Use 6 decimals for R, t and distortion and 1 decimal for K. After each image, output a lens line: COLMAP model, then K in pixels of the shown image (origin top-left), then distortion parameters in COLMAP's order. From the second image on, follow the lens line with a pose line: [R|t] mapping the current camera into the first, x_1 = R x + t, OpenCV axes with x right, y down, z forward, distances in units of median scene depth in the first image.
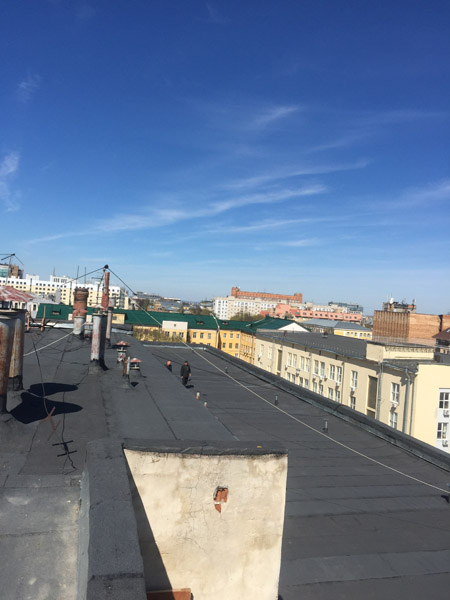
lens RADIAL K [[510.4, 0, 228.5], [0, 510.4, 284.5], [0, 0, 1]] dist [0.081092, -0.111950]
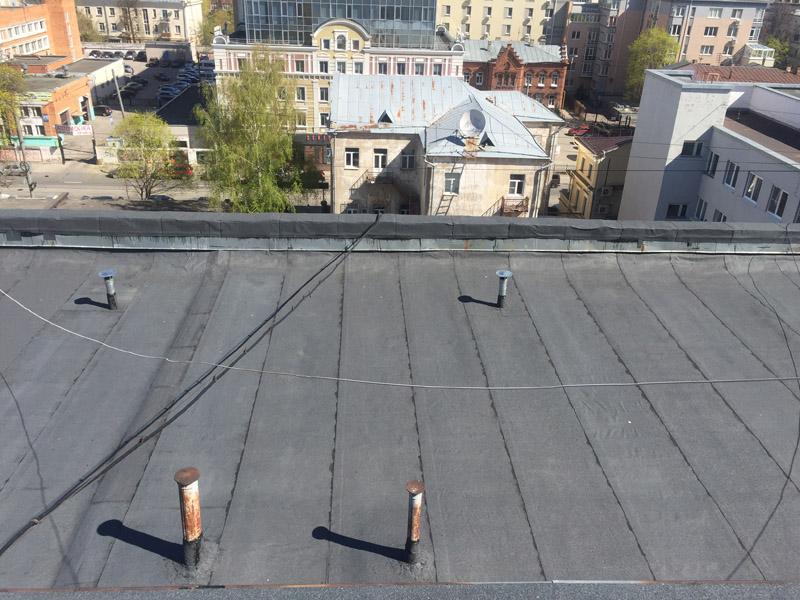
lens RADIAL K [[680.5, 0, 400.0], [0, 680.5, 300.0], [0, 0, 1]] dist [0.081092, -0.111950]
pose [[0.224242, -0.508939, 0.831082, -0.024267], [-0.047828, 0.846025, 0.530994, 0.003157], [-0.973359, -0.158820, 0.165373, 0.104835]]
